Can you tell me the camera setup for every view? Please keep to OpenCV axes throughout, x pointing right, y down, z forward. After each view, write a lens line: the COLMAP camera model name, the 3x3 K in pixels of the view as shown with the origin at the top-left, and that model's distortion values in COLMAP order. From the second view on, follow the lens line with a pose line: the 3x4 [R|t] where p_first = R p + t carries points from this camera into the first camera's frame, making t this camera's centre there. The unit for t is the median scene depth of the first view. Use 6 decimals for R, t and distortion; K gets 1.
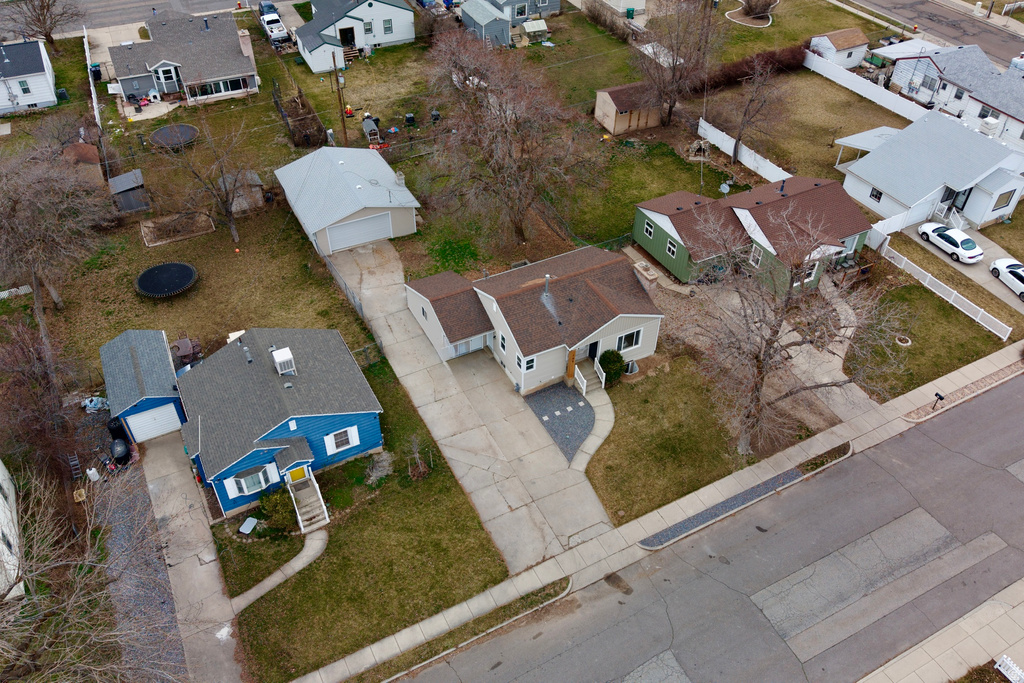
lens RADIAL K [[804.7, 0, 512.0], [0, 804.7, 341.5], [0, 0, 1]] dist [0.057554, -0.079989]
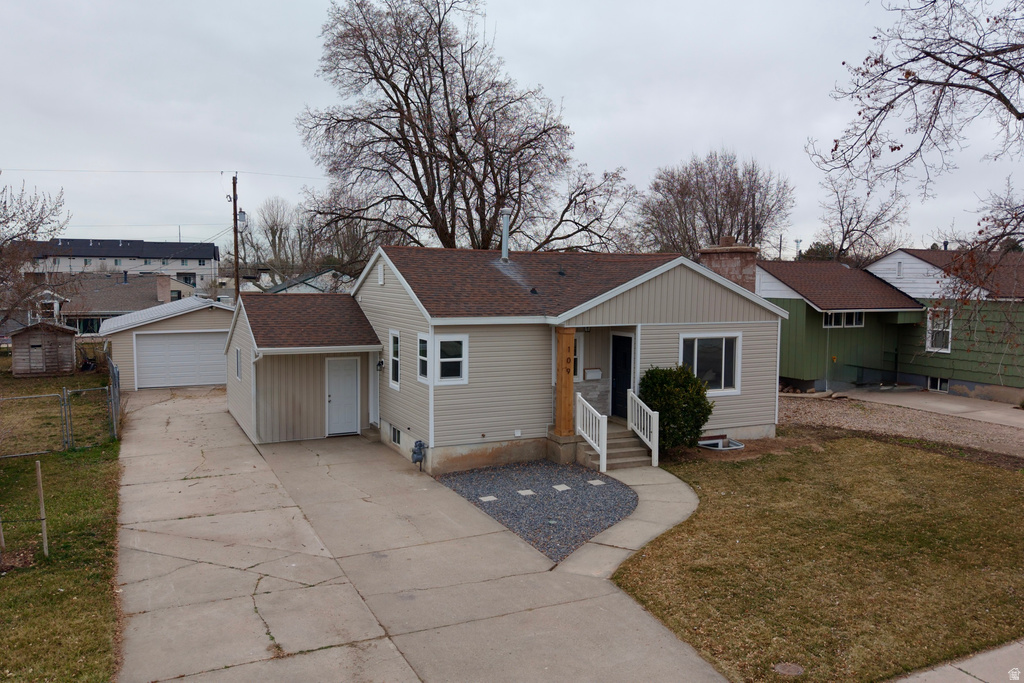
lens RADIAL K [[804.7, 0, 512.0], [0, 804.7, 341.5], [0, 0, 1]] dist [0.057554, -0.079989]
pose [[0.999411, 0.002344, -0.034224, 0.059559], [-0.022703, 0.793120, -0.608643, 0.233842], [0.025717, 0.609061, 0.792706, 0.663667]]
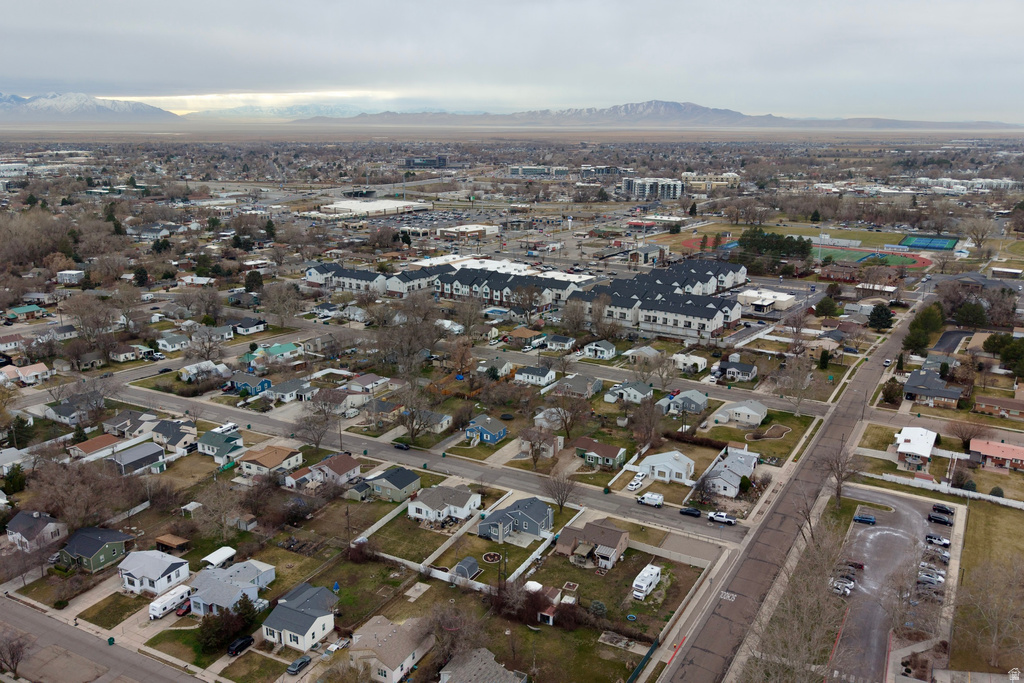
lens RADIAL K [[804.7, 0, 512.0], [0, 804.7, 341.5], [0, 0, 1]] dist [0.057554, -0.079989]
pose [[0.547789, 0.212902, -0.809073, 3.464020], [-0.557671, 0.813815, -0.163425, 0.330794], [0.623642, 0.540720, 0.564529, -1.905485]]
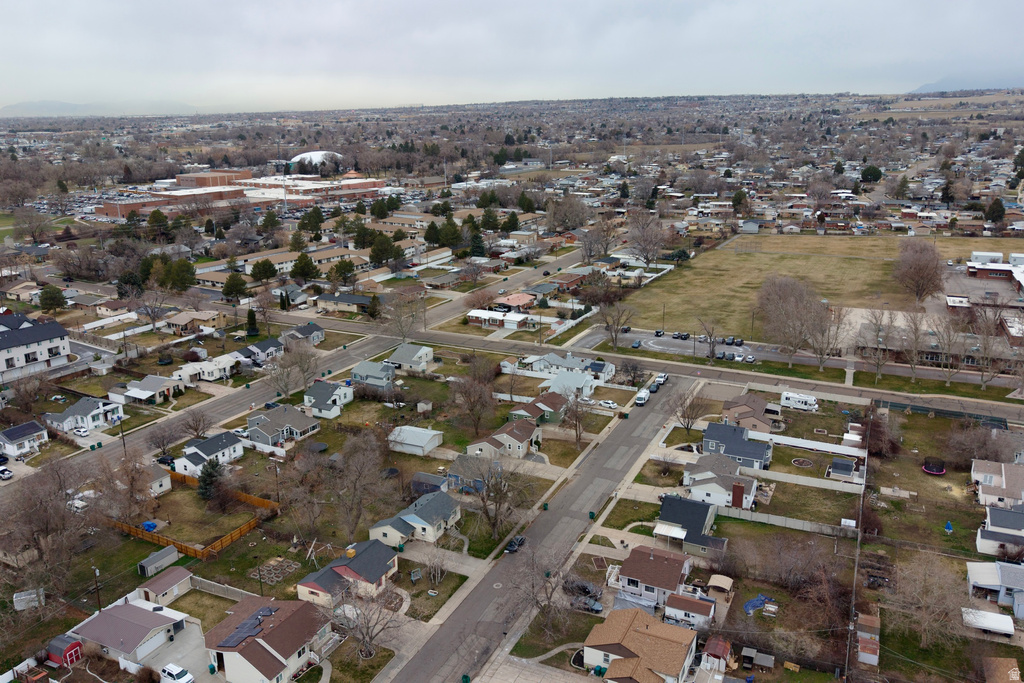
lens RADIAL K [[804.7, 0, 512.0], [0, 804.7, 341.5], [0, 0, 1]] dist [0.057554, -0.079989]
pose [[0.800384, -0.182578, 0.571008, -1.857238], [0.411726, 0.859735, -0.302221, 0.649729], [-0.435736, 0.476992, 0.763291, -1.820895]]
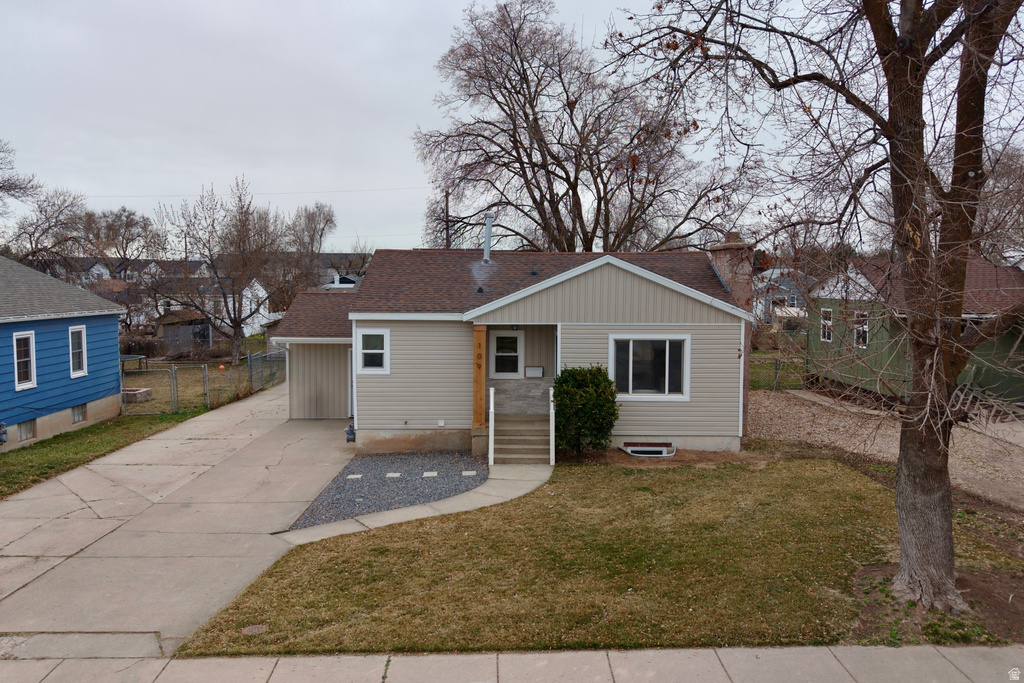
lens RADIAL K [[804.7, 0, 512.0], [0, 804.7, 341.5], [0, 0, 1]] dist [0.057554, -0.079989]
pose [[0.887790, 0.031781, -0.459149, 0.259591], [-0.305726, 0.786435, -0.536704, 0.212216], [0.344035, 0.616854, 0.707906, 0.690050]]
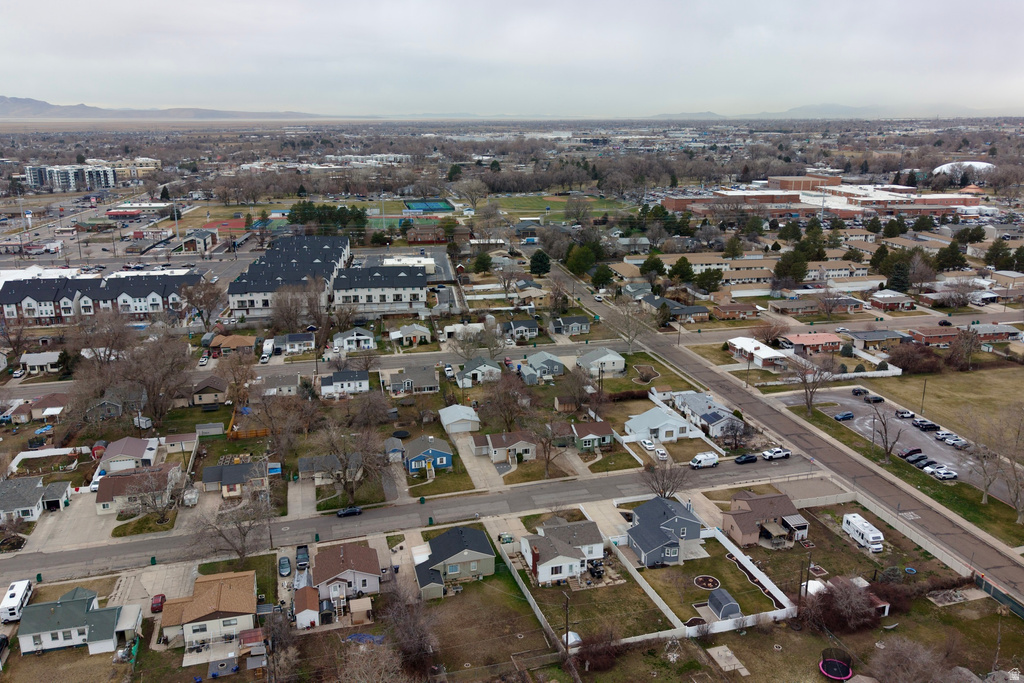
lens RADIAL K [[804.7, 0, 512.0], [0, 804.7, 341.5], [0, 0, 1]] dist [0.057554, -0.079989]
pose [[0.975666, 0.049380, -0.213630, 0.797842], [-0.138559, 0.893967, -0.426175, 1.054898], [0.169933, 0.445405, 0.879055, -2.259156]]
